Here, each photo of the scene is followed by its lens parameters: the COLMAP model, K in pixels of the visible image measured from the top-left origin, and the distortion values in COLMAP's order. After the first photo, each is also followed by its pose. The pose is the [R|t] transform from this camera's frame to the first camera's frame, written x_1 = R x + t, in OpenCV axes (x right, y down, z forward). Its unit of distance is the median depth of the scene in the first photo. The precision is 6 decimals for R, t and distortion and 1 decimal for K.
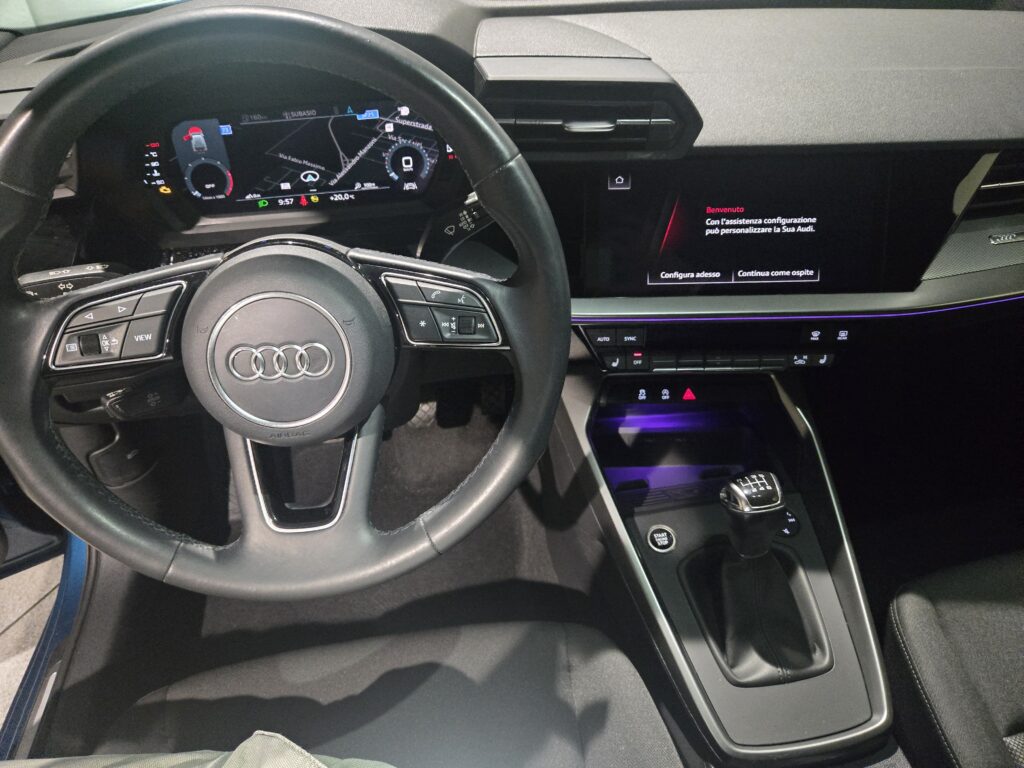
lens RADIAL K [[714.6, 0, 506.7], [0, 714.6, 382.6], [0, 0, 1]] dist [-0.012659, -0.004597]
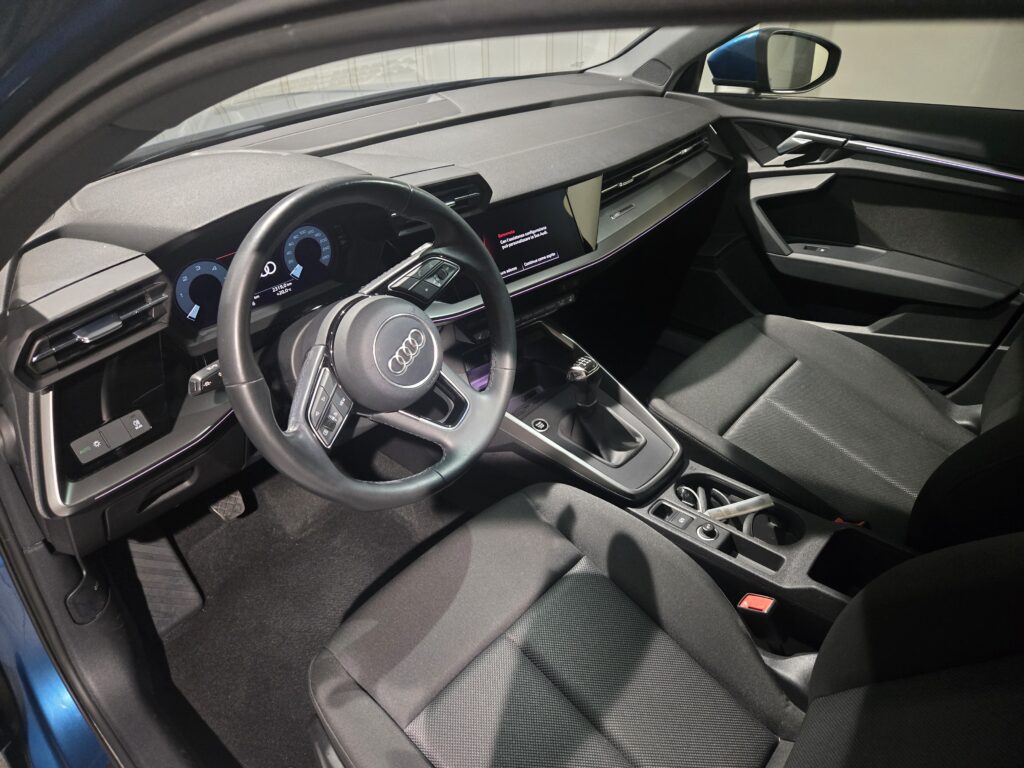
lens RADIAL K [[714.6, 0, 510.7], [0, 714.6, 384.8], [0, 0, 1]] dist [-0.012659, -0.004597]
pose [[0.771816, -0.345403, 0.533851, -0.654878], [0.401095, 0.915948, 0.012736, 0.076337], [-0.493379, 0.204295, 0.845483, -0.388453]]
